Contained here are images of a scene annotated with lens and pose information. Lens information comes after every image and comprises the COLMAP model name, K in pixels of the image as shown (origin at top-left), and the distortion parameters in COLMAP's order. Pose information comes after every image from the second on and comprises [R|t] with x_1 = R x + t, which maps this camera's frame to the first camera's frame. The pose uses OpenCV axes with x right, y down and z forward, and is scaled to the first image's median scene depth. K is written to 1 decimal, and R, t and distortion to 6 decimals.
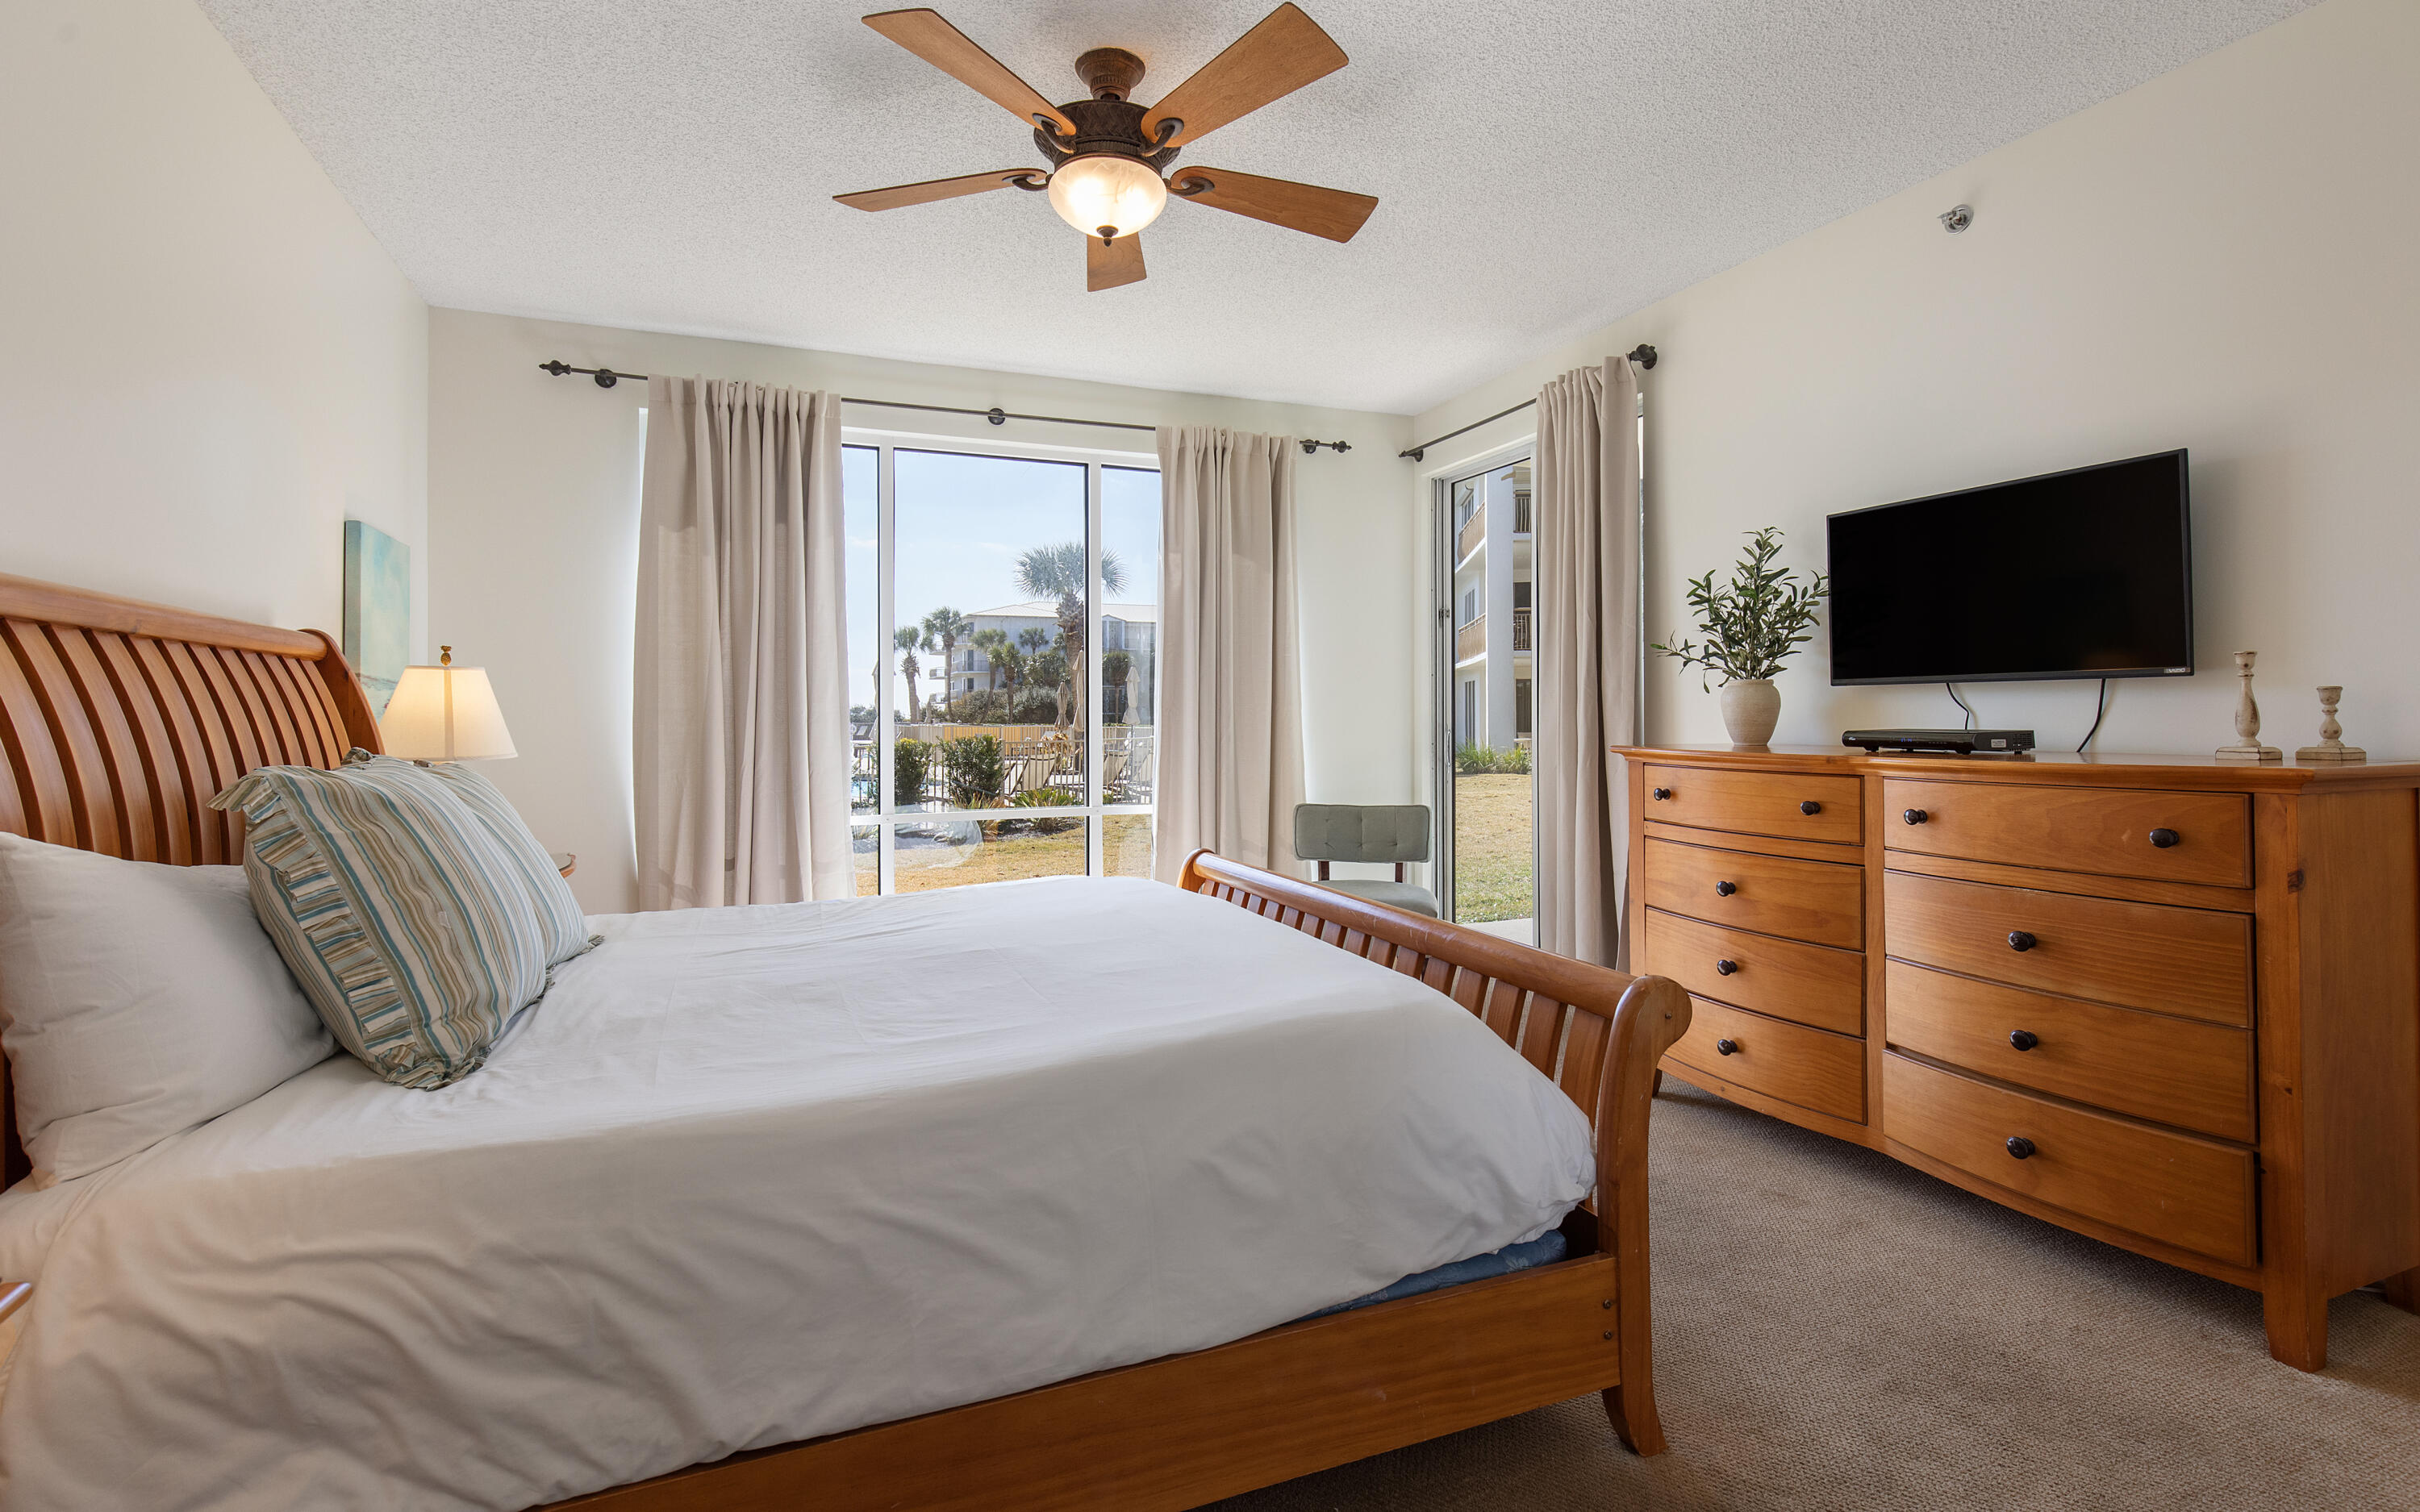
lens RADIAL K [[1100.3, 0, 1190.7], [0, 1100.3, 719.1], [0, 0, 1]] dist [0.014566, -0.001027]
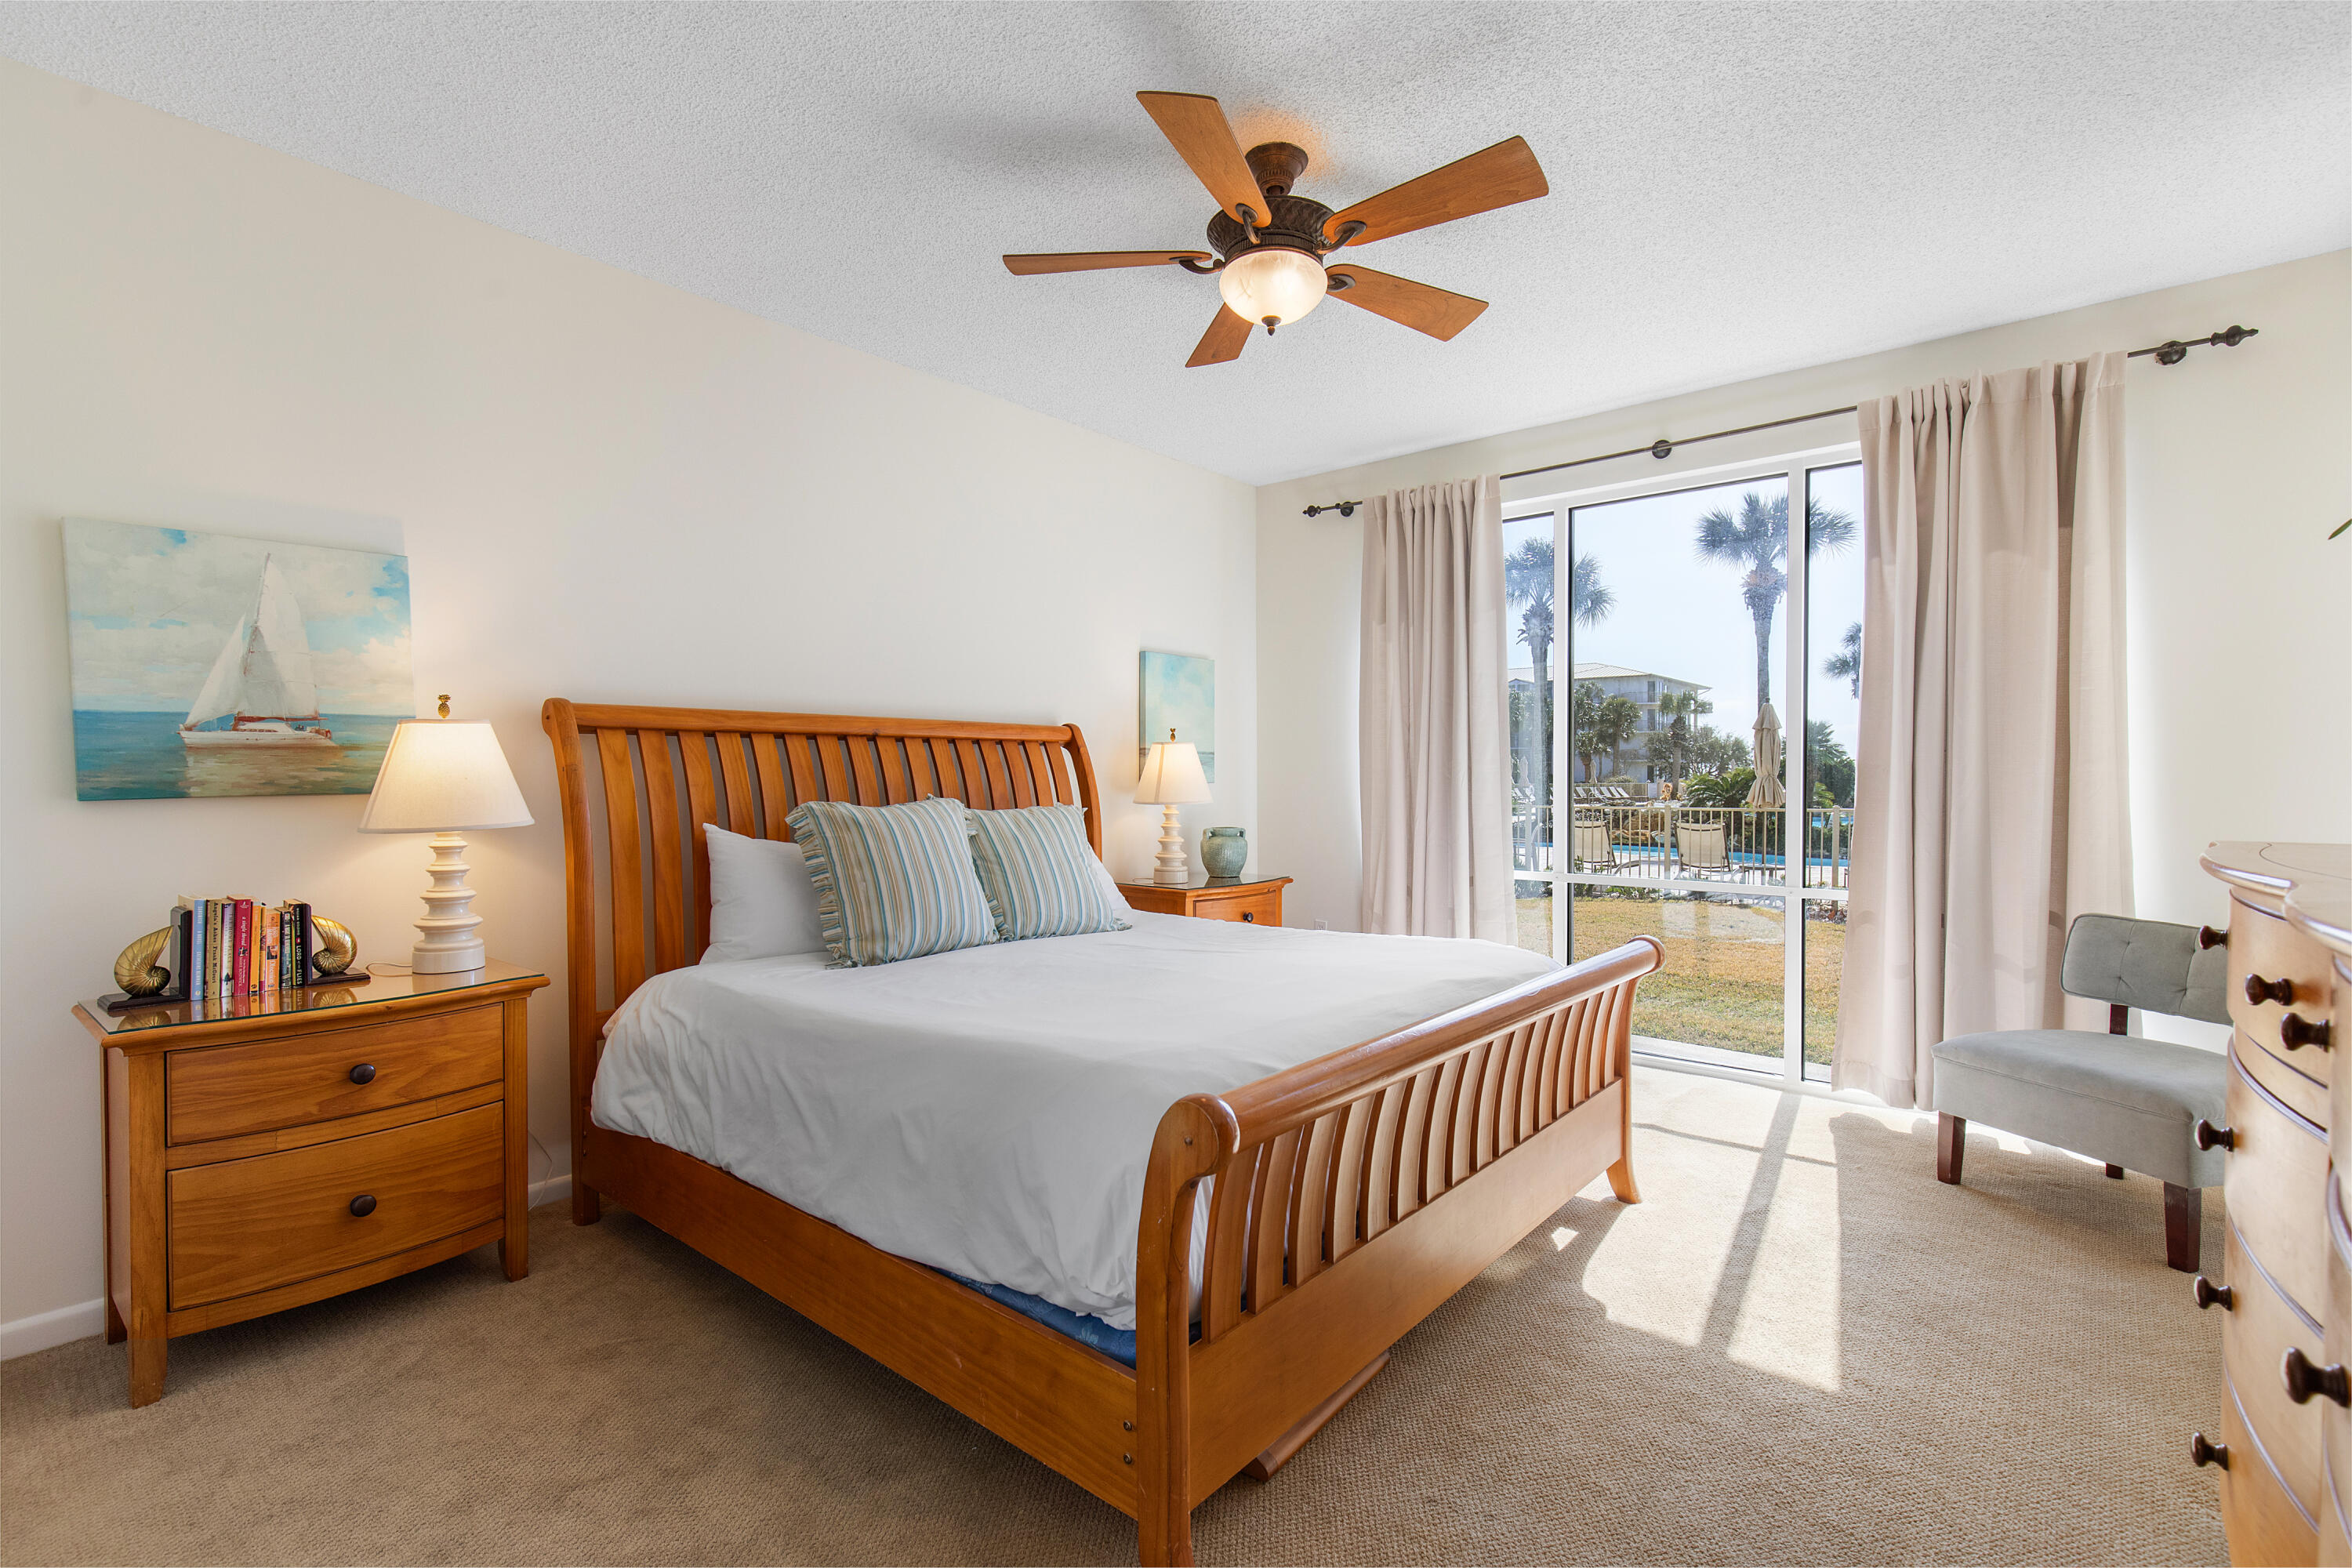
lens RADIAL K [[1050.4, 0, 1173.4], [0, 1050.4, 818.3], [0, 0, 1]] dist [0.007053, -0.000650]
pose [[0.481503, 0.040120, -0.875526, 0.419069], [-0.005996, 0.999079, 0.042484, -0.004039], [0.876424, -0.015207, 0.481300, 0.228868]]
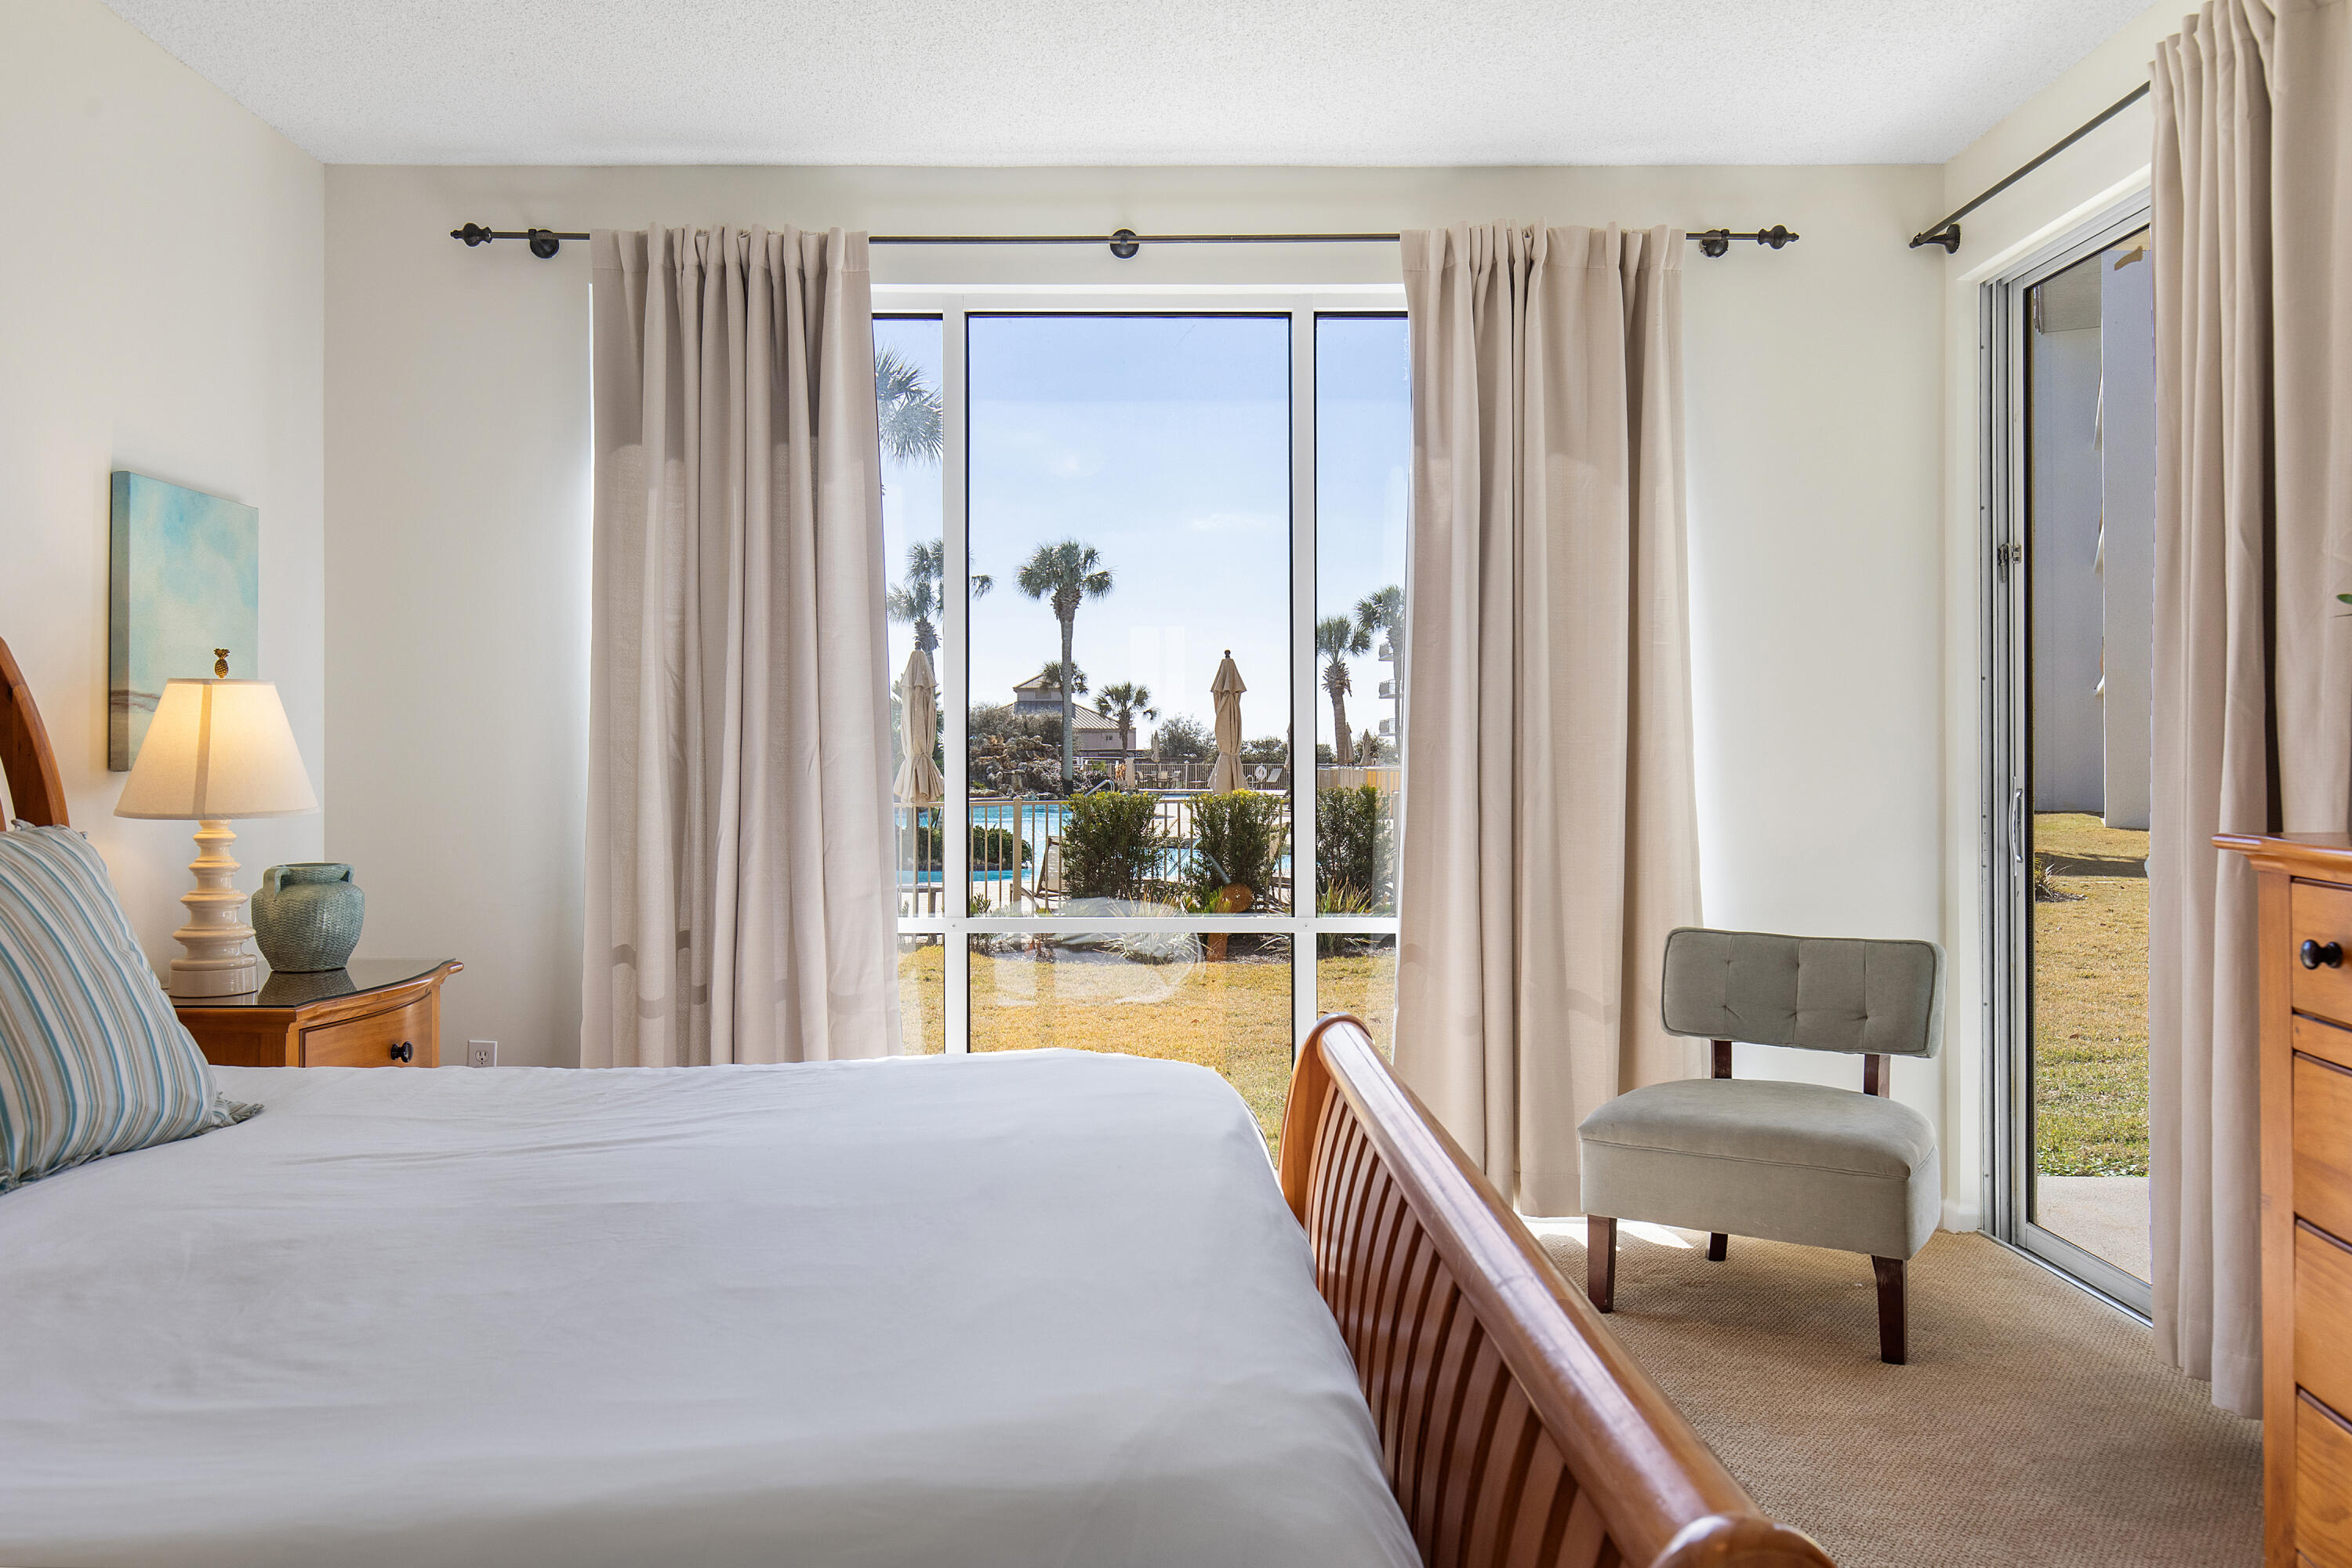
lens RADIAL K [[1718.9, 0, 1151.2], [0, 1718.9, 751.7], [0, 0, 1]] dist [0.009110, 0.006088]
pose [[0.934437, 0.003426, -0.356113, 0.168379], [-0.004947, 0.999982, -0.003361, -0.002587], [0.356095, 0.004903, 0.934437, 0.159623]]
